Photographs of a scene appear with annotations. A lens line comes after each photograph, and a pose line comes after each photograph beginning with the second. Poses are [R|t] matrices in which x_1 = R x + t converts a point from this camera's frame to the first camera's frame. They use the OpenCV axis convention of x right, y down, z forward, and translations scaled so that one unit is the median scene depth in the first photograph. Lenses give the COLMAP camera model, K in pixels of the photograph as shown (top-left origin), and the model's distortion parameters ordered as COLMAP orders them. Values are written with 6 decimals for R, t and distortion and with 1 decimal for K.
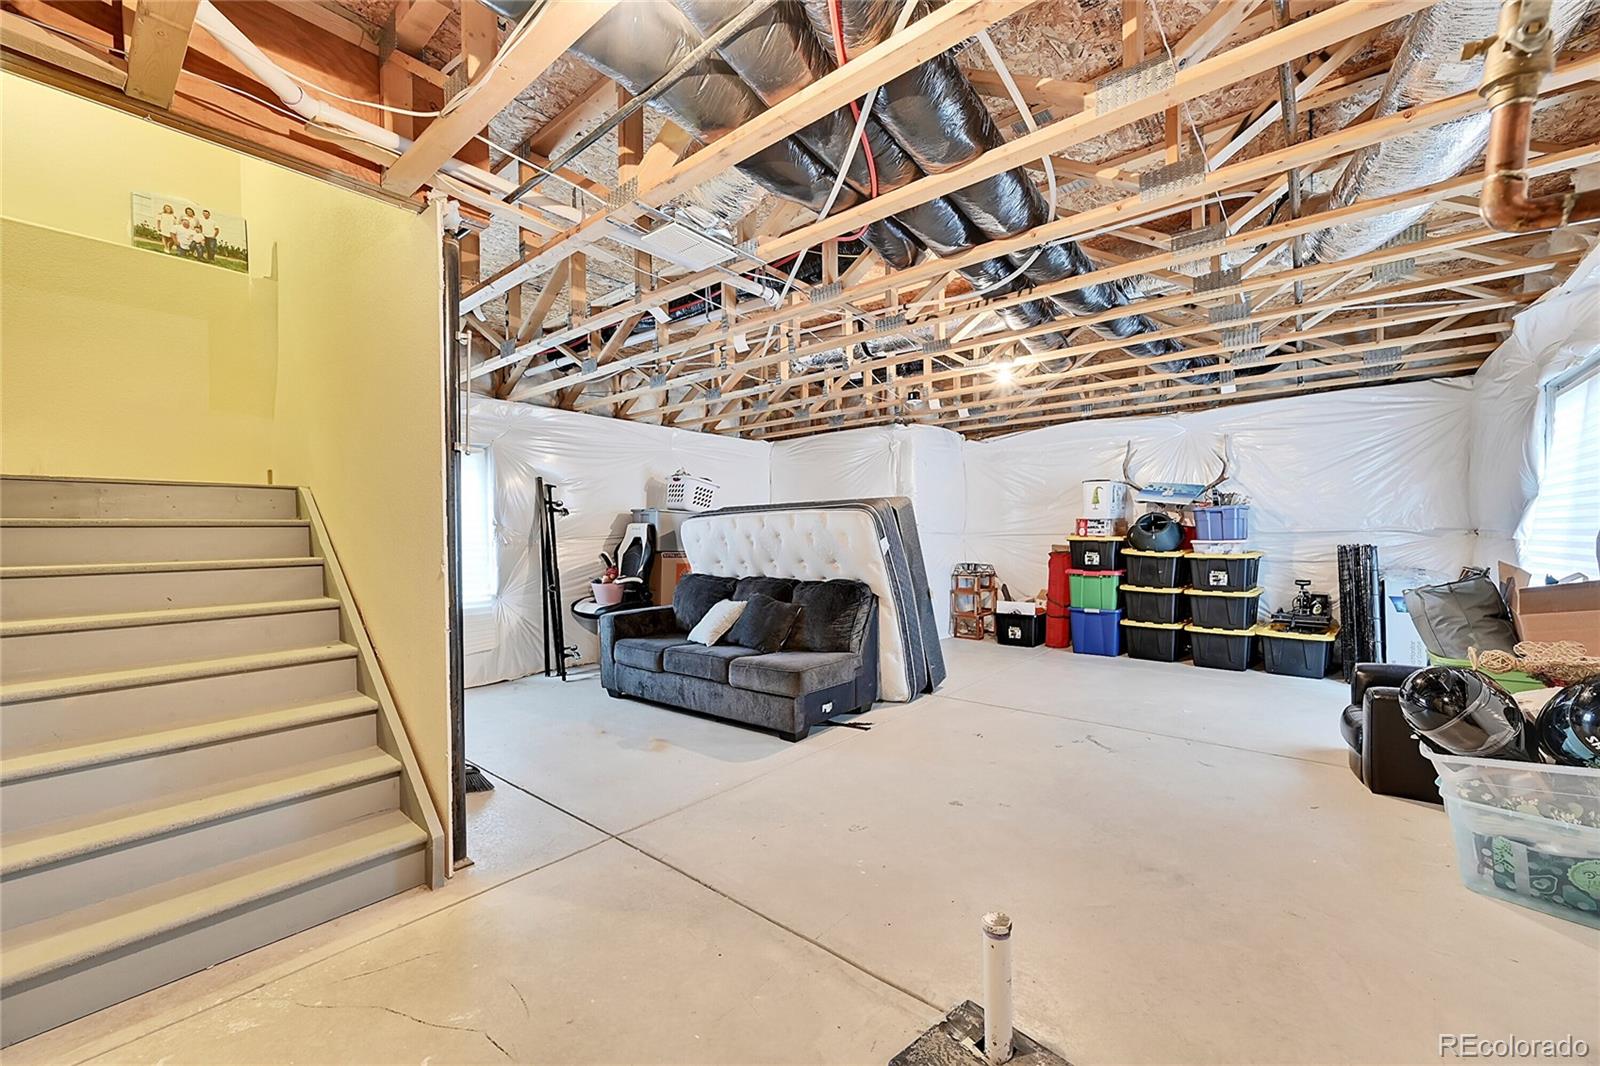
lens RADIAL K [[624.0, 0, 803.8], [0, 624.0, 534.7], [0, 0, 1]] dist [0.000215, 0.000008]
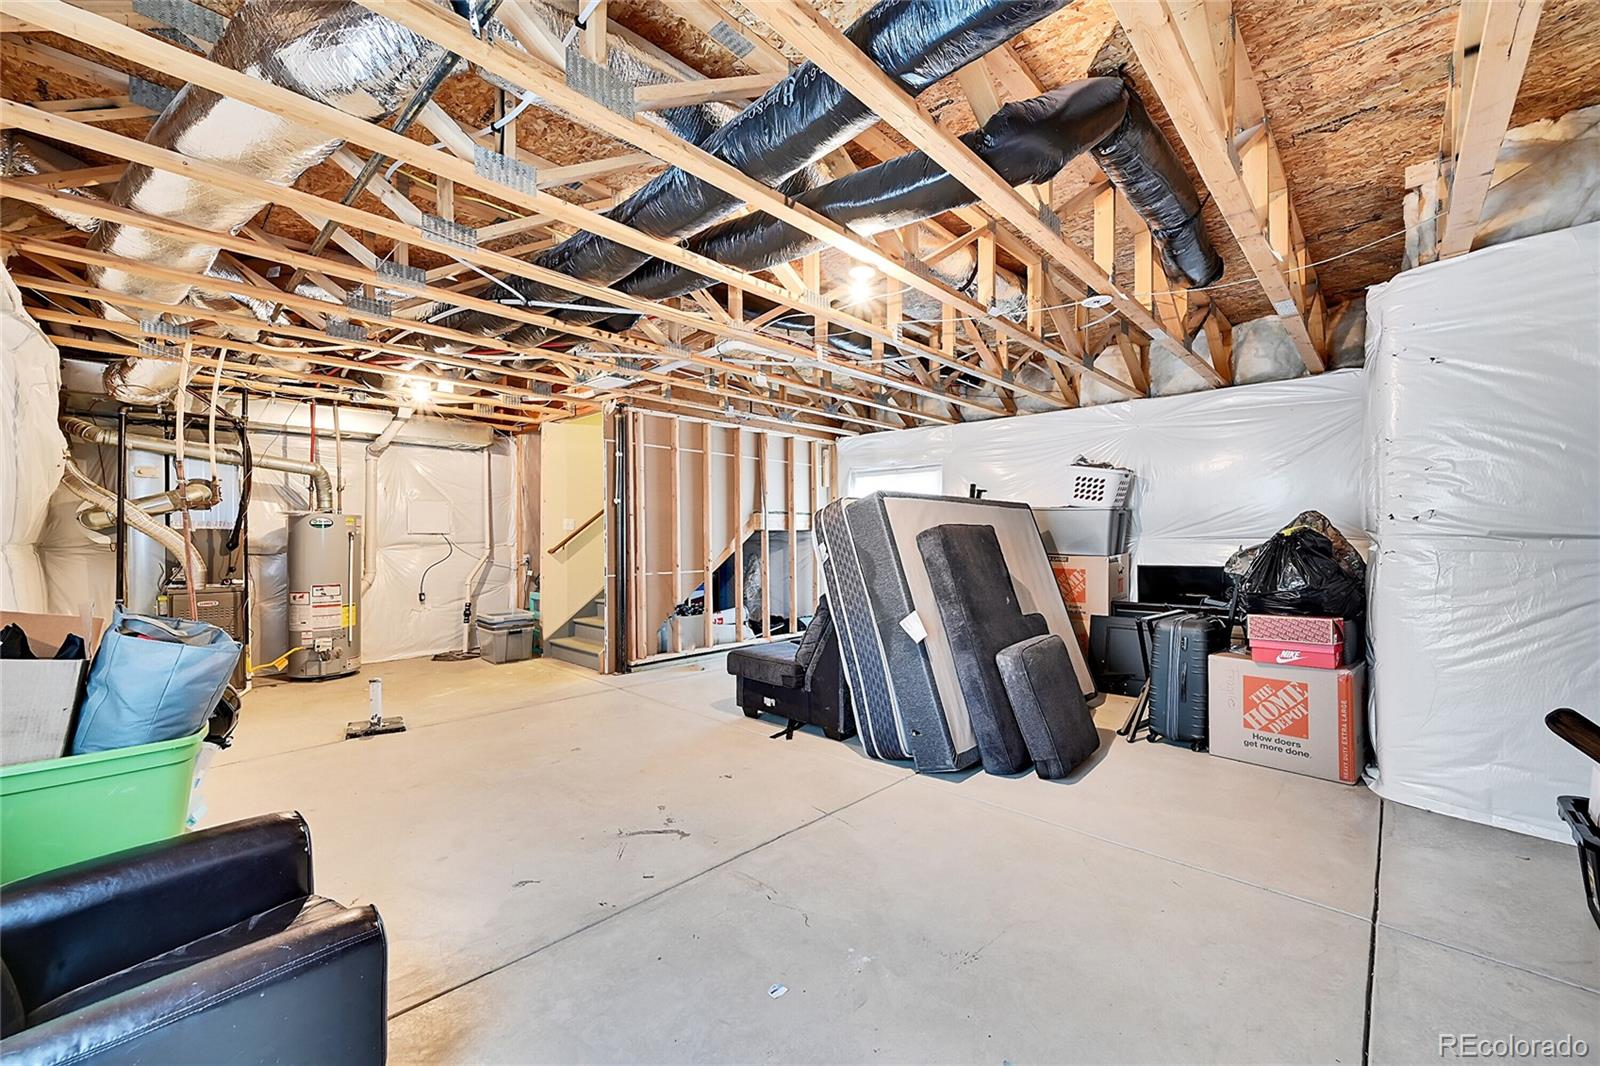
lens RADIAL K [[624.0, 0, 803.0], [0, 624.0, 533.1], [0, 0, 1]] dist [0.000215, 0.000008]
pose [[-0.062636, 0.002223, -0.998034, 1.075628], [0.008508, 0.999962, 0.001693, -0.009499], [0.998000, -0.008386, -0.062653, 1.113997]]
